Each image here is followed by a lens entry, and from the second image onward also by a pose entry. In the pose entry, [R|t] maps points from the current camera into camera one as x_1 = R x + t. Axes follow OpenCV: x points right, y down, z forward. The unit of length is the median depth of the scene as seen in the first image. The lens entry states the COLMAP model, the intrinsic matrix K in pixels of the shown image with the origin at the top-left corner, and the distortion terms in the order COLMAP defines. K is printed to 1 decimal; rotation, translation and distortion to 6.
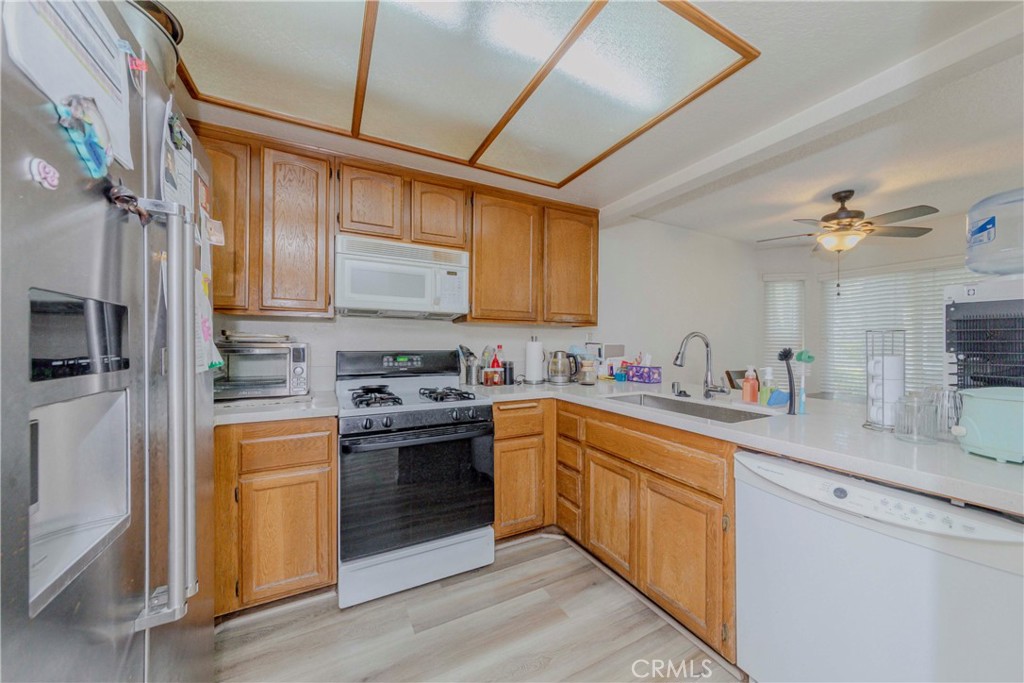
lens RADIAL K [[360.7, 0, 509.8], [0, 360.7, 343.2], [0, 0, 1]] dist [-0.000460, 0.001999]
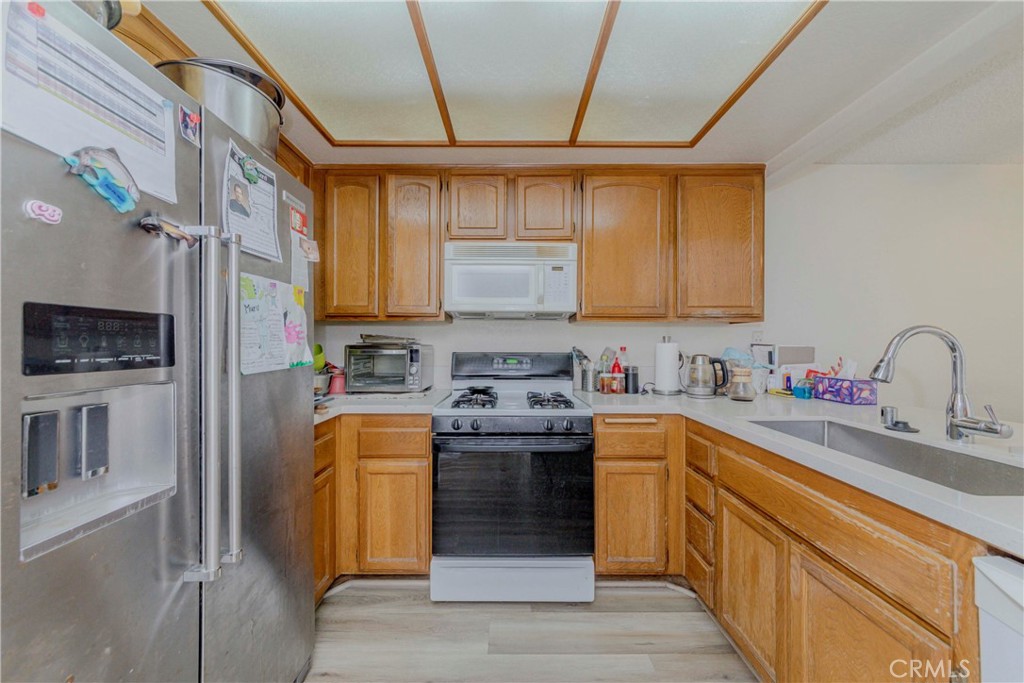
lens RADIAL K [[360.7, 0, 510.9], [0, 360.7, 343.8], [0, 0, 1]] dist [-0.000460, 0.001999]
pose [[0.887464, -0.002776, -0.460869, 0.178692], [0.001579, 0.999994, -0.002982, -0.000063], [0.460875, 0.001919, 0.887463, 0.150090]]
